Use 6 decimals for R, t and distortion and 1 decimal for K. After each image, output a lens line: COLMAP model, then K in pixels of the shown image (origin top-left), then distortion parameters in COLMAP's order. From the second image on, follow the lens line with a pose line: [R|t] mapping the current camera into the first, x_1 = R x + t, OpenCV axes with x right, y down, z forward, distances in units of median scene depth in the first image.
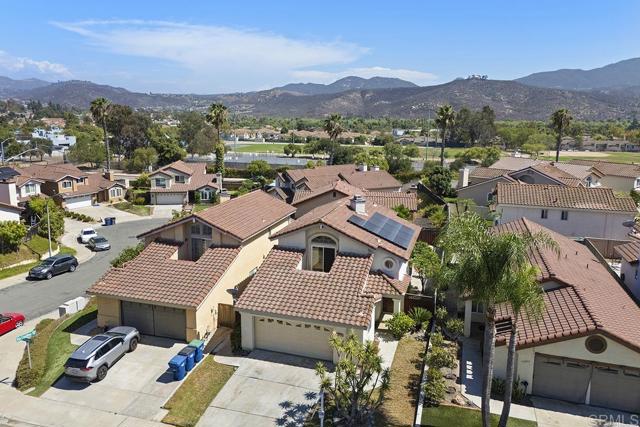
lens RADIAL K [[469.9, 0, 318.9], [0, 469.9, 197.5], [0, 0, 1]] dist [0.063560, -0.053347]
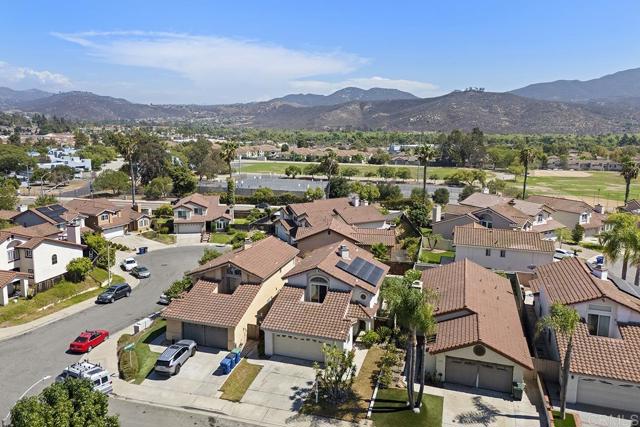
lens RADIAL K [[469.9, 0, 318.7], [0, 469.9, 198.3], [0, 0, 1]] dist [0.063560, -0.053347]
pose [[1.000000, -0.000818, 0.000277, 0.008476], [0.000823, 0.999831, -0.018370, -0.131598], [-0.000262, 0.018370, 0.999831, -0.451667]]
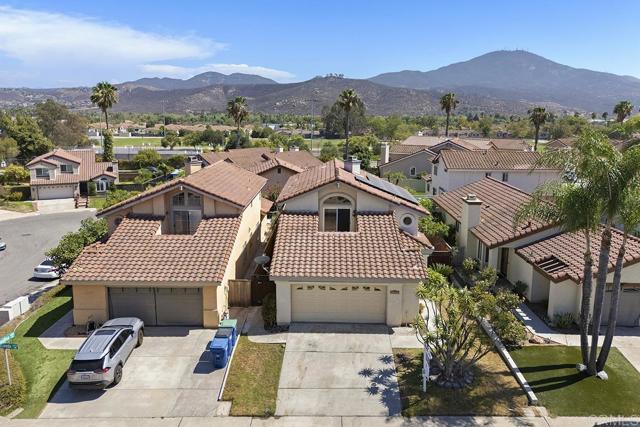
lens RADIAL K [[469.9, 0, 318.4], [0, 469.9, 198.7], [0, 0, 1]] dist [0.063560, -0.053347]
pose [[0.959365, -0.054572, 0.276841, -0.267355], [0.052276, 0.998510, 0.015674, 0.068207], [-0.277284, -0.000565, 0.960788, 0.128409]]
